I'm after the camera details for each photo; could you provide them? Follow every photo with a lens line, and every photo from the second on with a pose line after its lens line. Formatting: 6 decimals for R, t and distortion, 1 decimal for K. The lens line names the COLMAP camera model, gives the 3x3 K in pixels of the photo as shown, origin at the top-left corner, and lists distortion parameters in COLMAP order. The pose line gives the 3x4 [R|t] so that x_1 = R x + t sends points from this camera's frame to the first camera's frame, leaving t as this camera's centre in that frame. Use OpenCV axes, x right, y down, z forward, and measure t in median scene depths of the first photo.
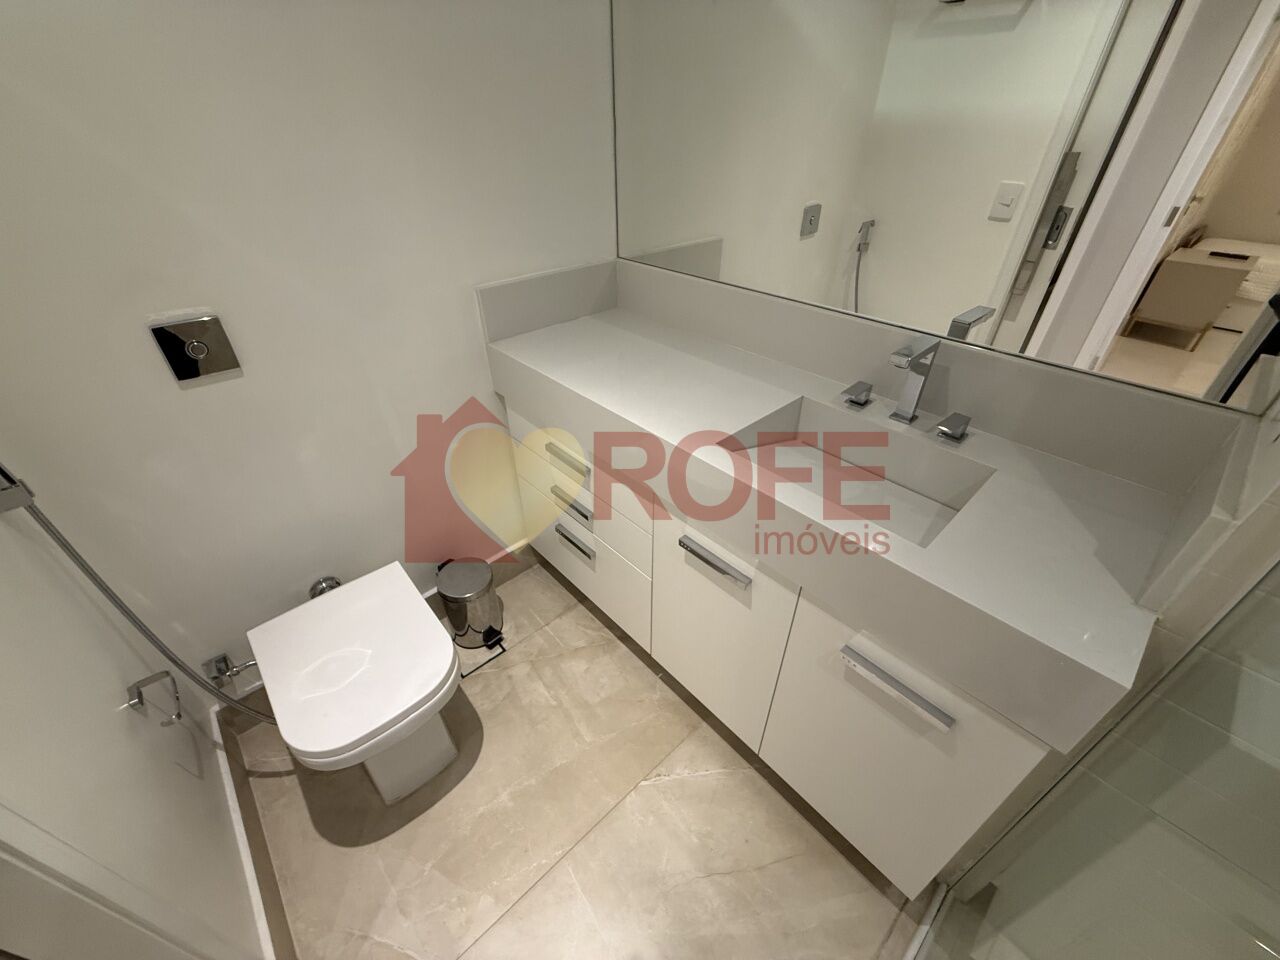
lens RADIAL K [[510.3, 0, 637.0], [0, 510.3, 482.1], [0, 0, 1]] dist [0.002295, -0.000529]
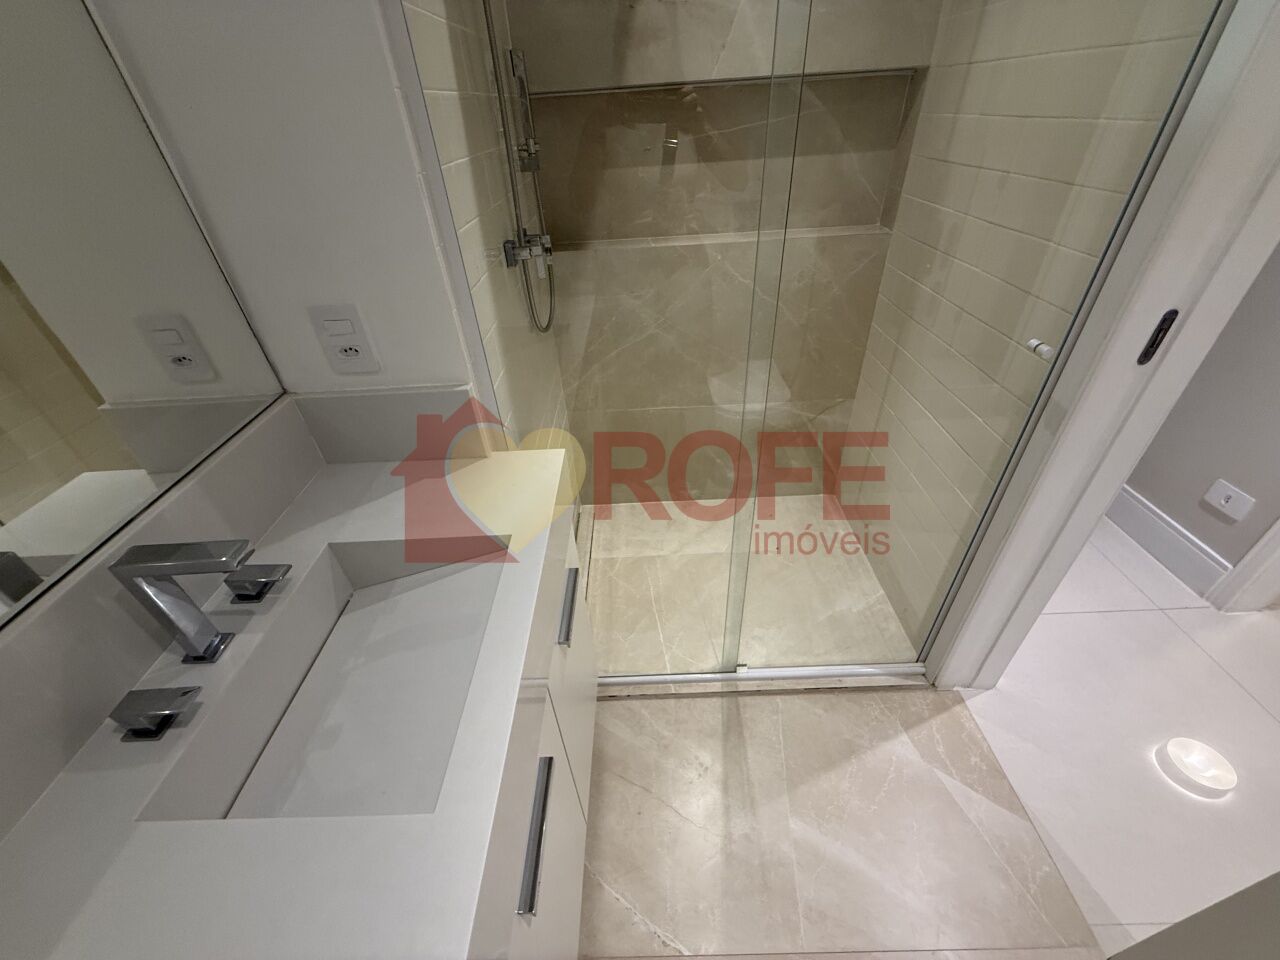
lens RADIAL K [[510.3, 0, 637.7], [0, 510.3, 478.8], [0, 0, 1]] dist [0.002295, -0.000529]
pose [[-0.744476, -0.360406, 0.562017, -0.122517], [0.430533, 0.384233, 0.816705, -0.412861], [-0.510291, 0.849984, -0.130886, 0.534965]]
